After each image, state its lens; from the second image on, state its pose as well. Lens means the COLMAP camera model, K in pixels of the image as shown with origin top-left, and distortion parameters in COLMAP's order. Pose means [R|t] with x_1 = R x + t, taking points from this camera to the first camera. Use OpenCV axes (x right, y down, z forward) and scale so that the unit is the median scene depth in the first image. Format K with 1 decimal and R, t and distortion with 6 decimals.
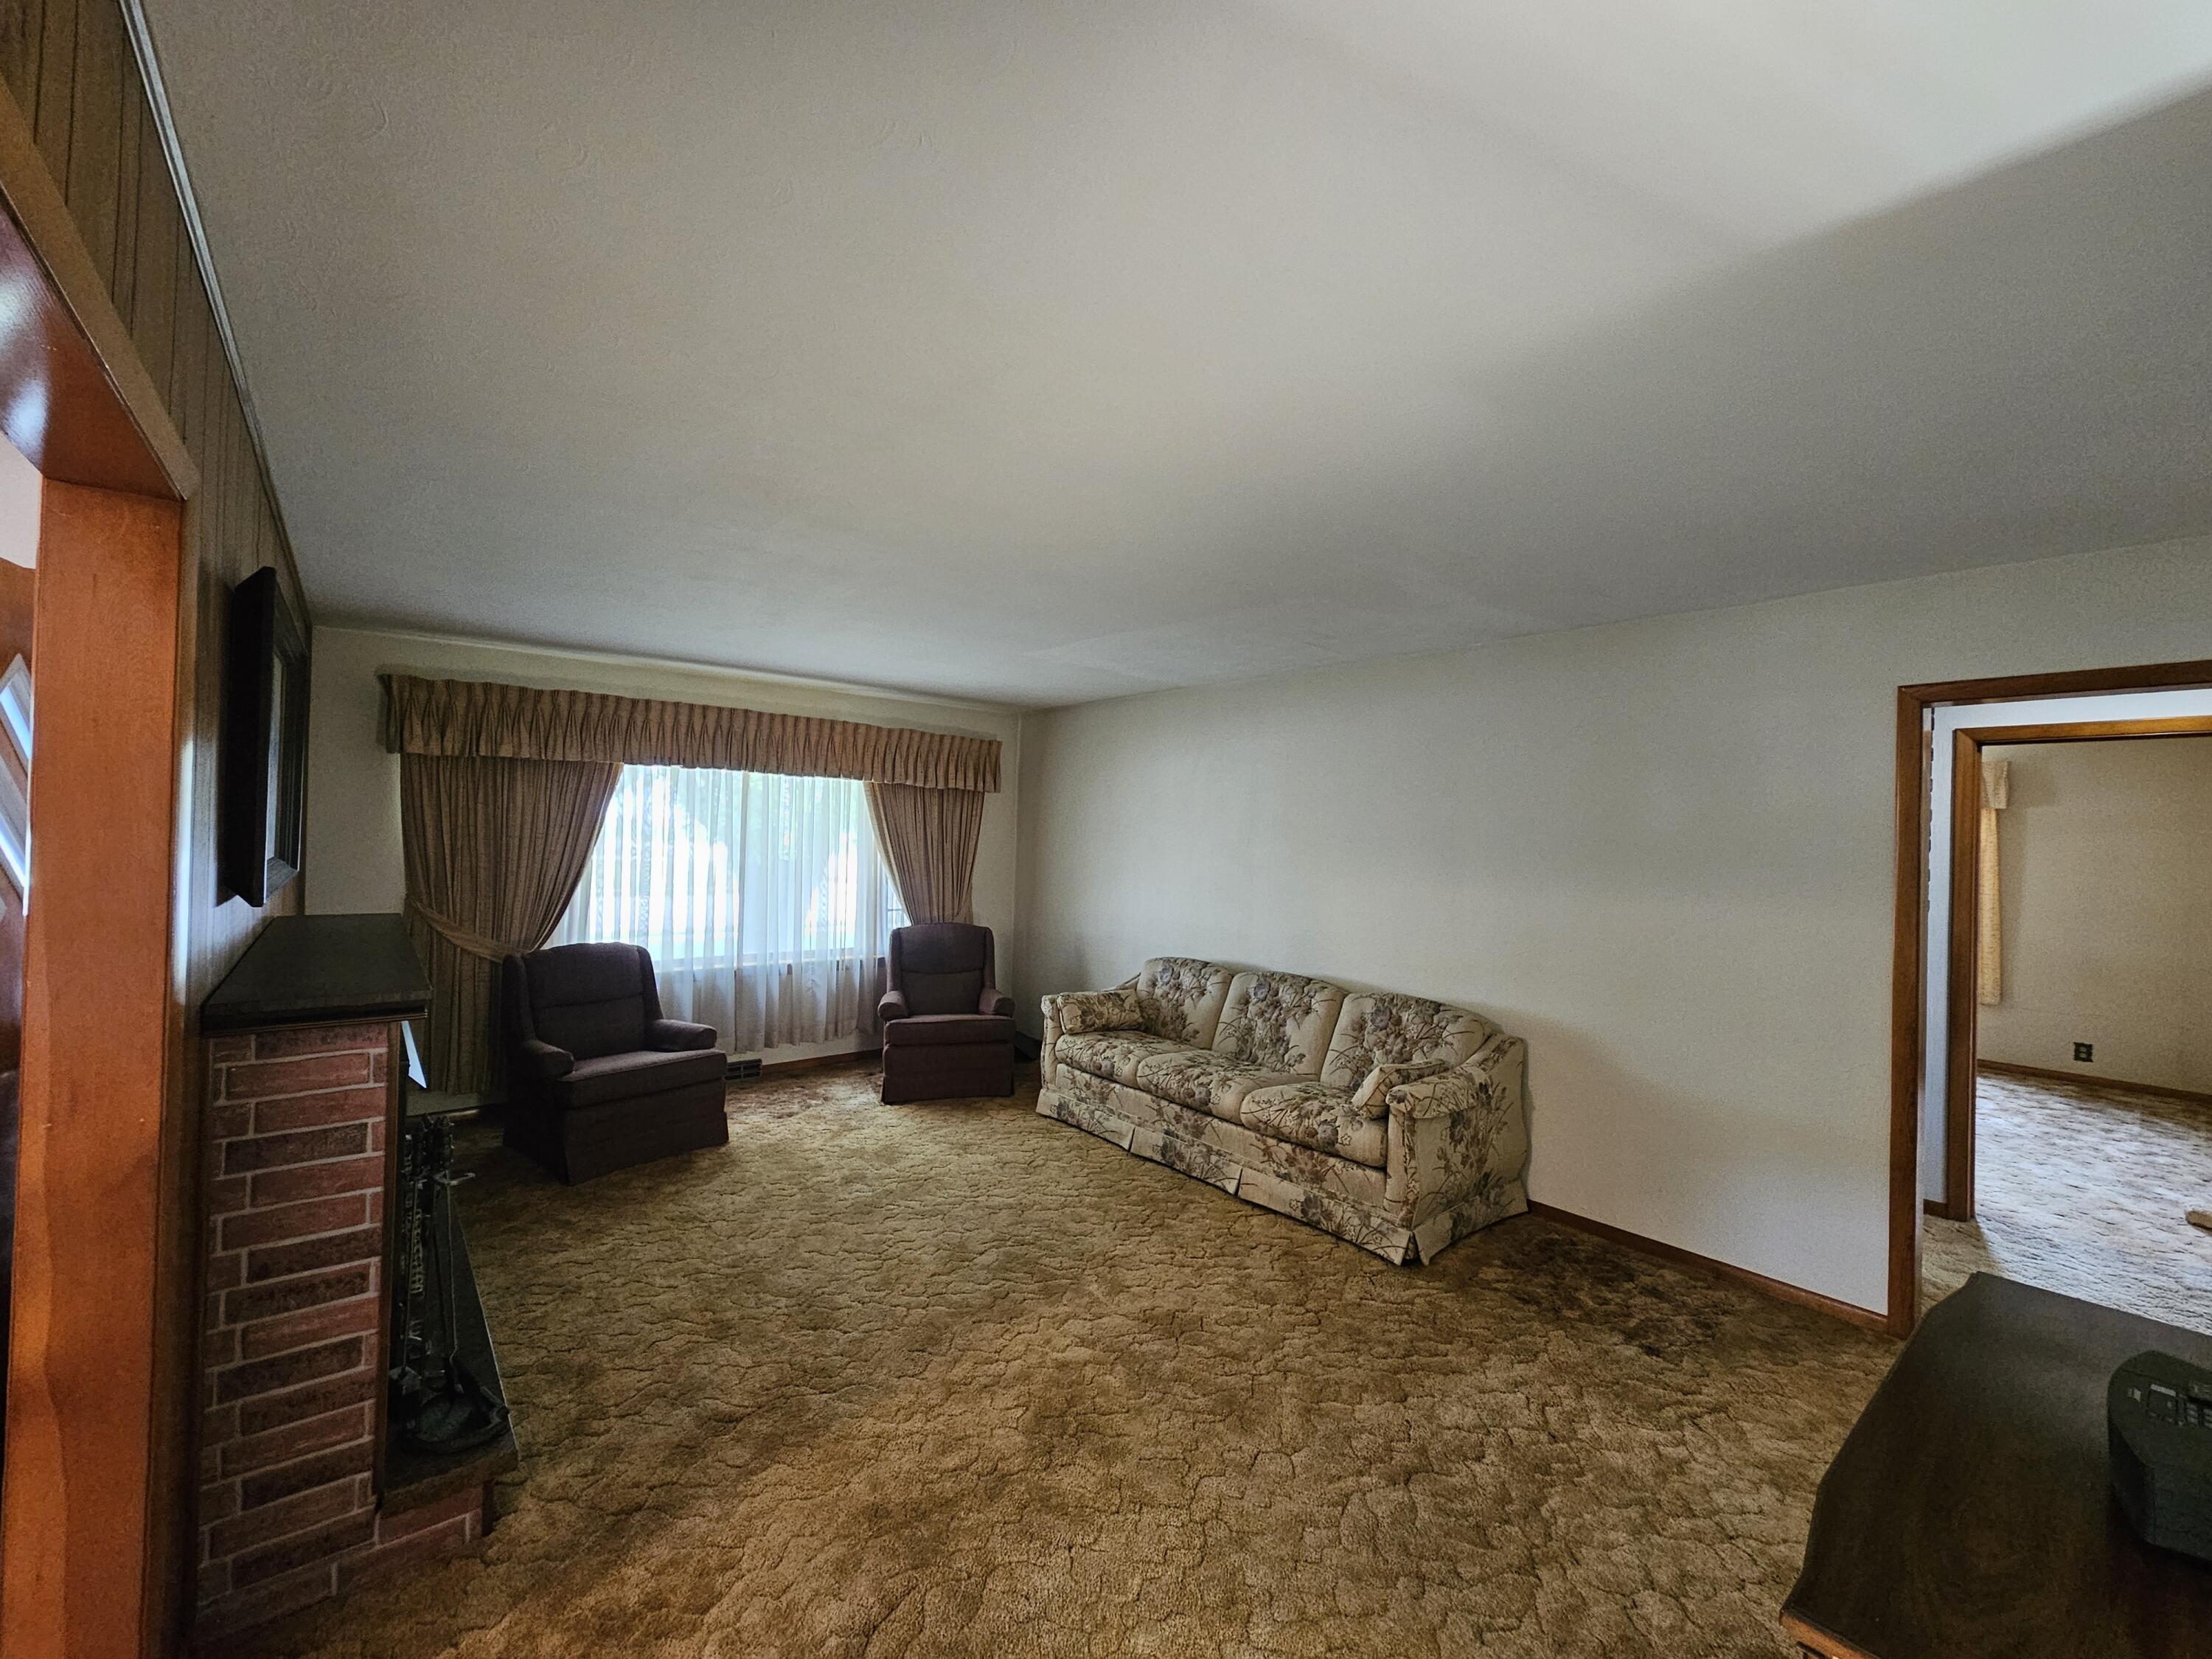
lens RADIAL K [[903.6, 0, 1106.0], [0, 903.6, 829.5], [0, 0, 1]] dist [0.001710, 0.000105]
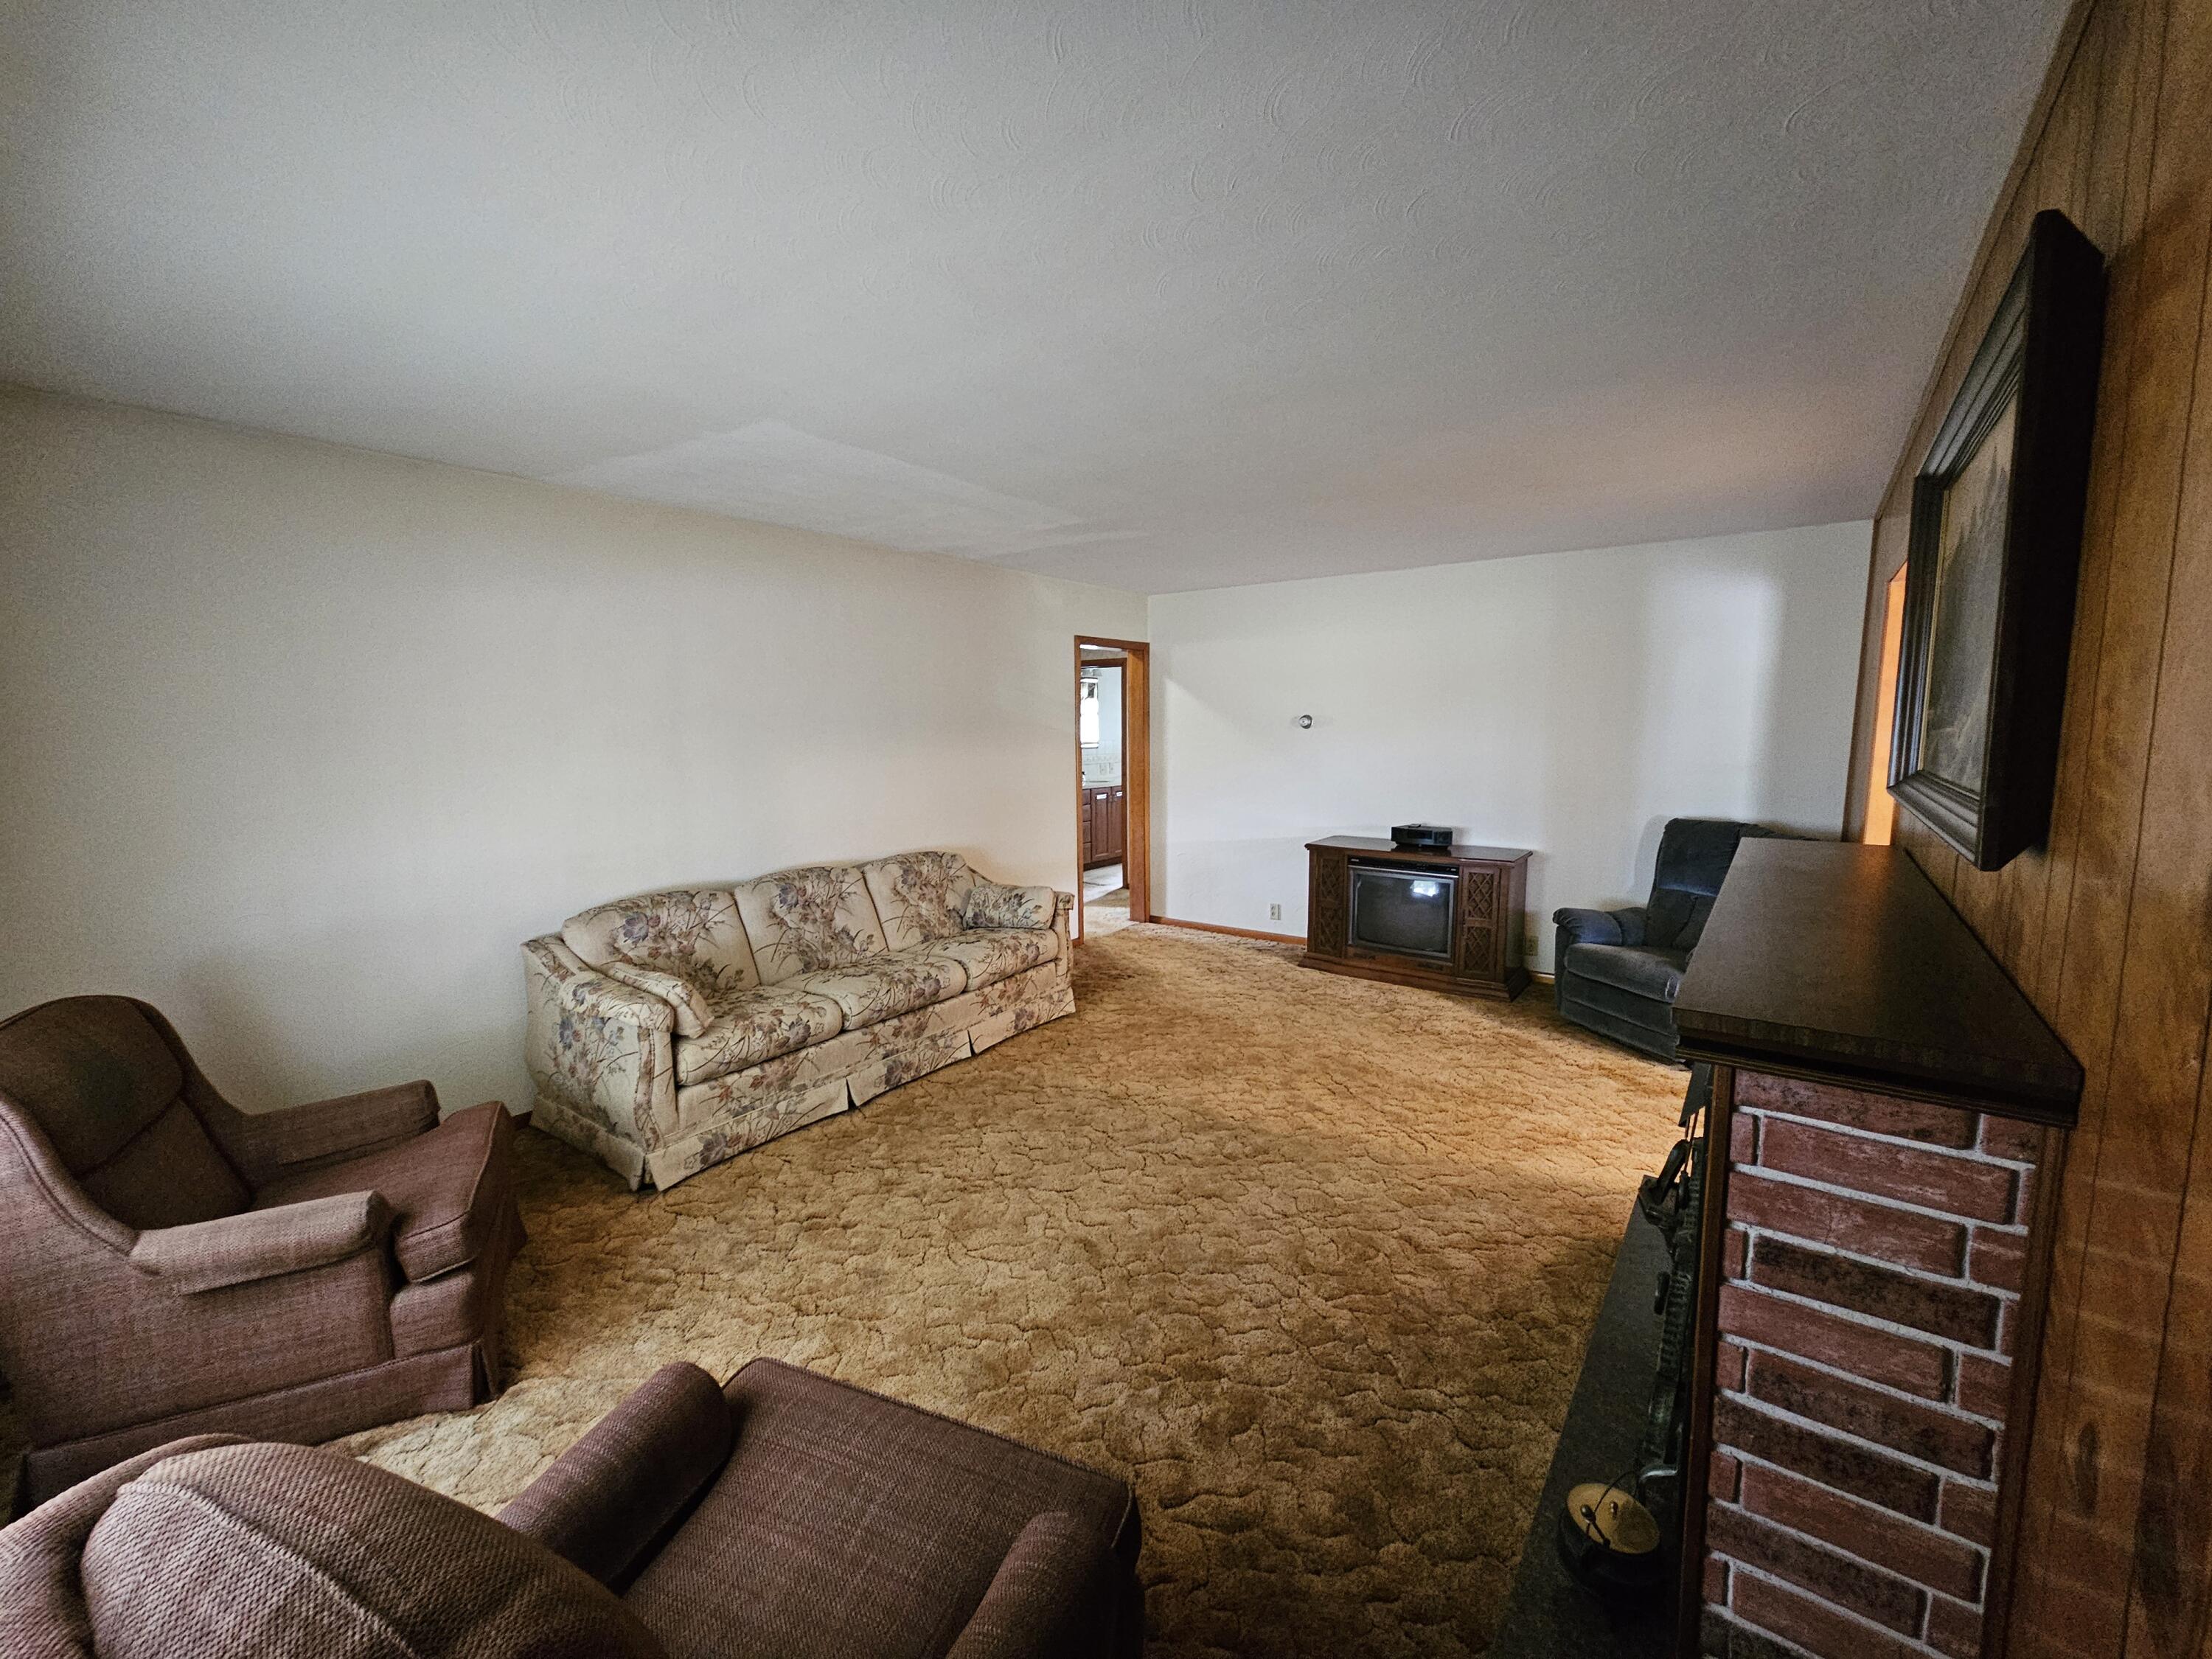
lens RADIAL K [[904.1, 0, 1102.1], [0, 904.1, 828.9], [0, 0, 1]] dist [0.000449, -0.000029]
pose [[-0.230802, -0.136222, 0.963418, -0.788644], [0.000669, 0.990129, 0.140159, -0.009294], [-0.973001, 0.032993, -0.228432, 0.967509]]
